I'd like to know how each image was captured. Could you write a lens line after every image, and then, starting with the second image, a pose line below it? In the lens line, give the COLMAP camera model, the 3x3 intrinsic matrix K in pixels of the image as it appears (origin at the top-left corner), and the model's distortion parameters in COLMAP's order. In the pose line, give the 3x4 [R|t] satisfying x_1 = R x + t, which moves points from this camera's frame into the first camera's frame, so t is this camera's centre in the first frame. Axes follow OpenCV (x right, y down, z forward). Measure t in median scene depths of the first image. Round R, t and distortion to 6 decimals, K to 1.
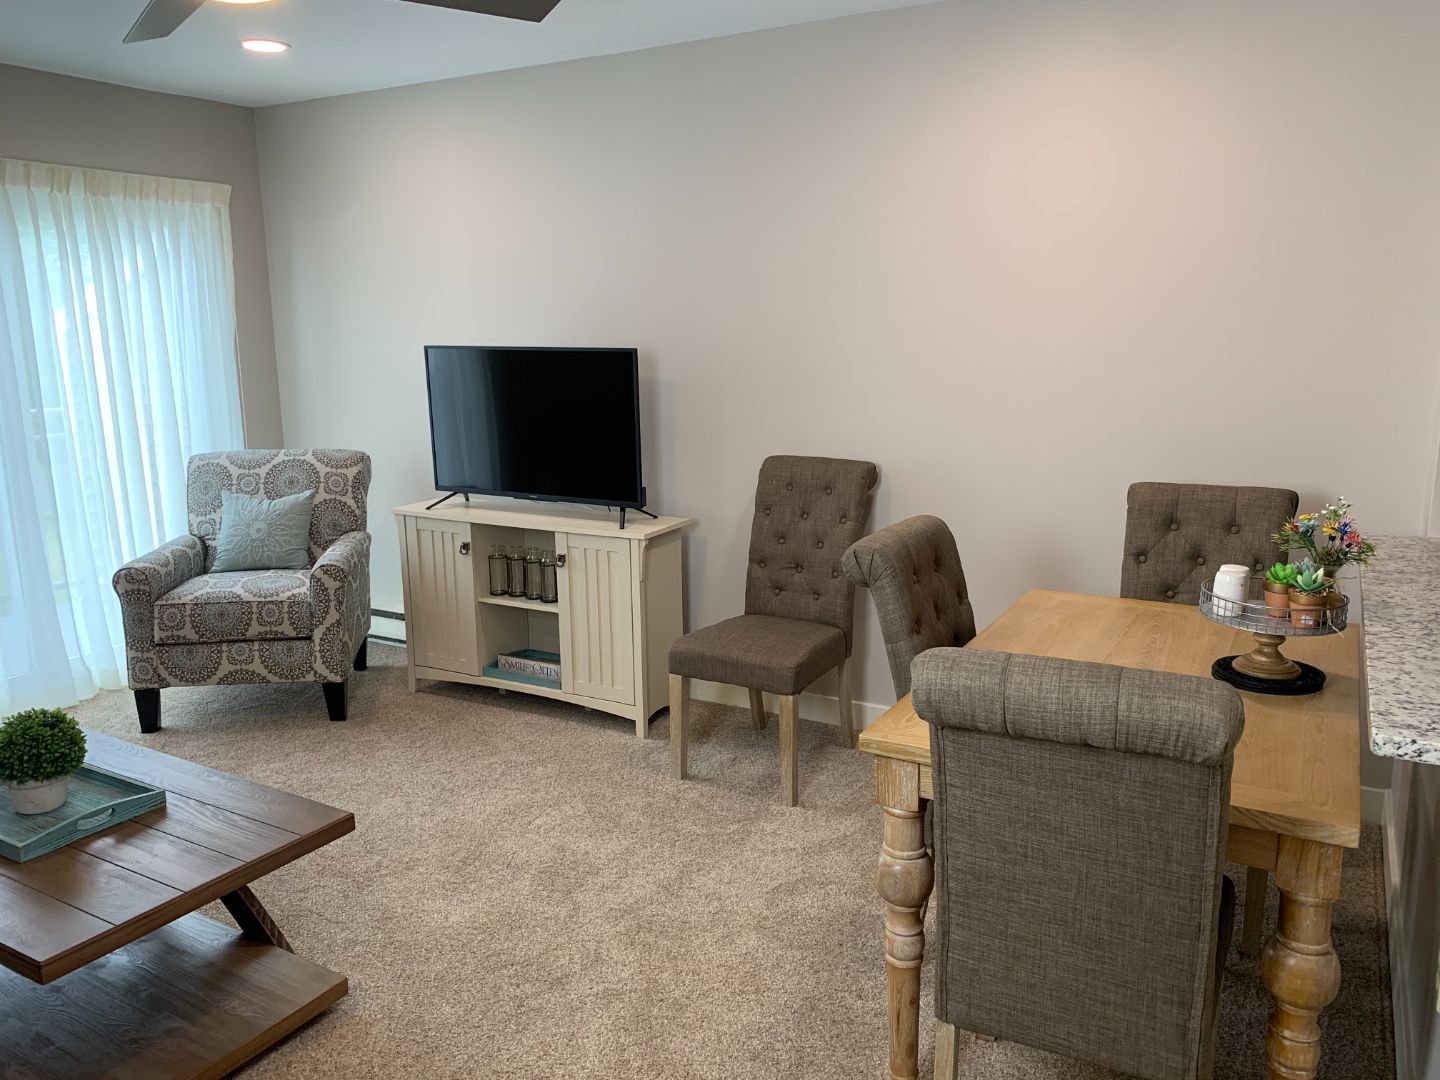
lens RADIAL K [[1088.7, 0, 718.3], [0, 1088.7, 536.2], [0, 0, 1]] dist [-0.001285, -0.013272]
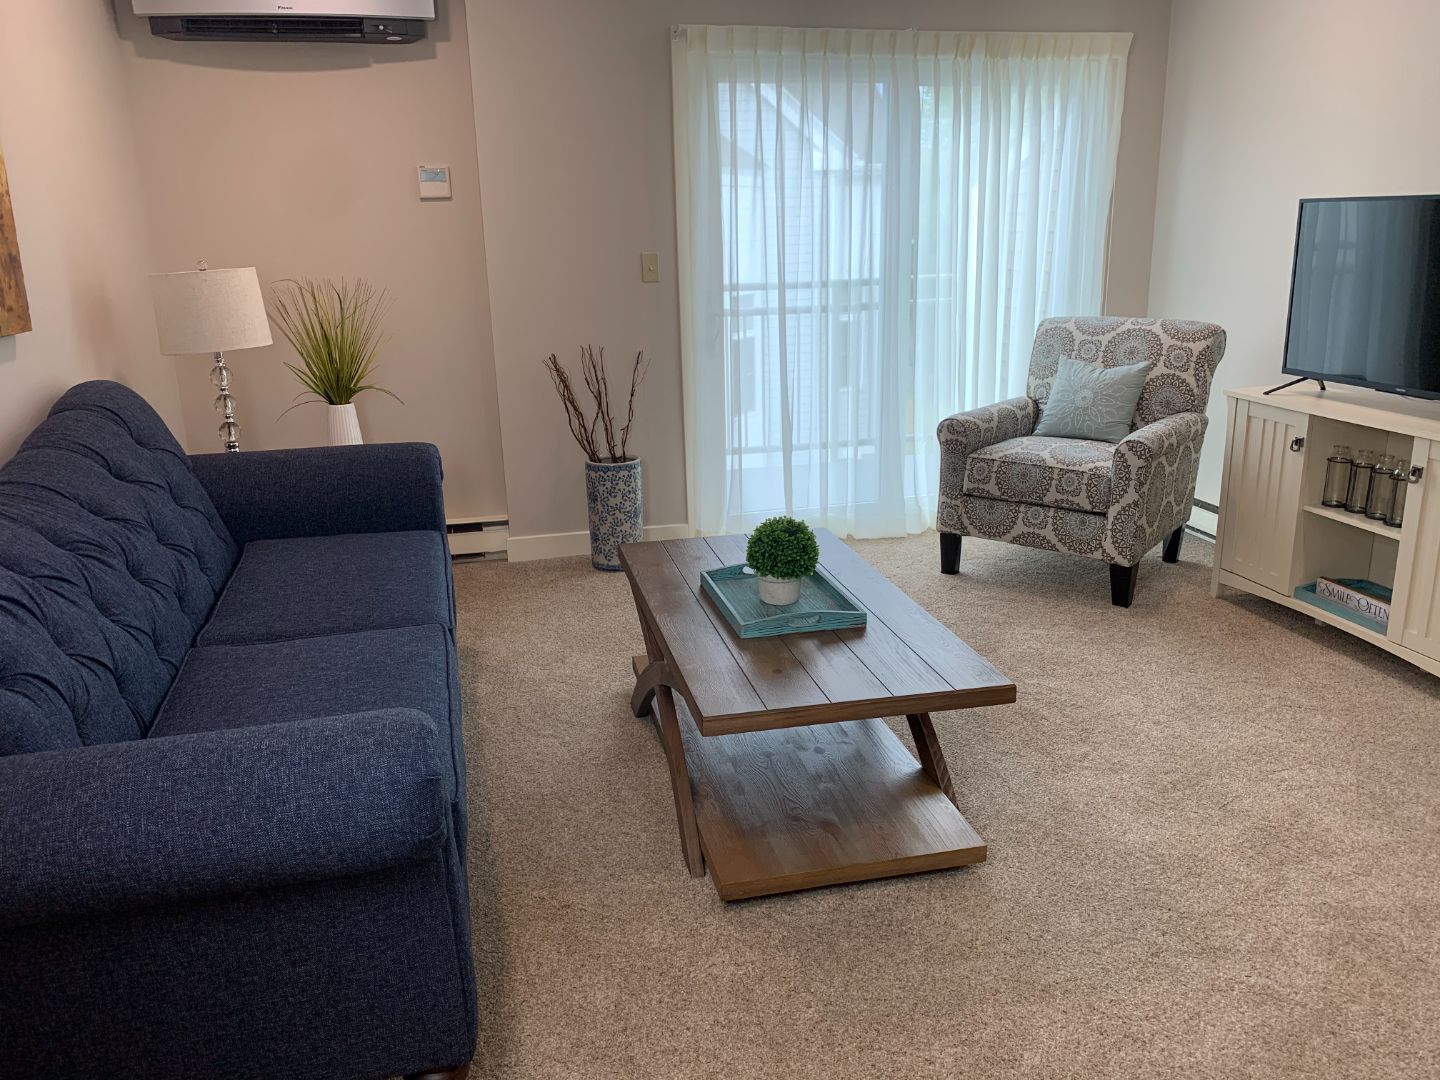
lens RADIAL K [[1088.7, 0, 716.1], [0, 1088.7, 544.8], [0, 0, 1]] dist [-0.001285, -0.013272]
pose [[0.665659, 0.198933, -0.719252, 0.092187], [-0.121588, 0.979847, 0.158481, 0.009252], [0.736284, -0.018042, 0.676432, 0.100493]]
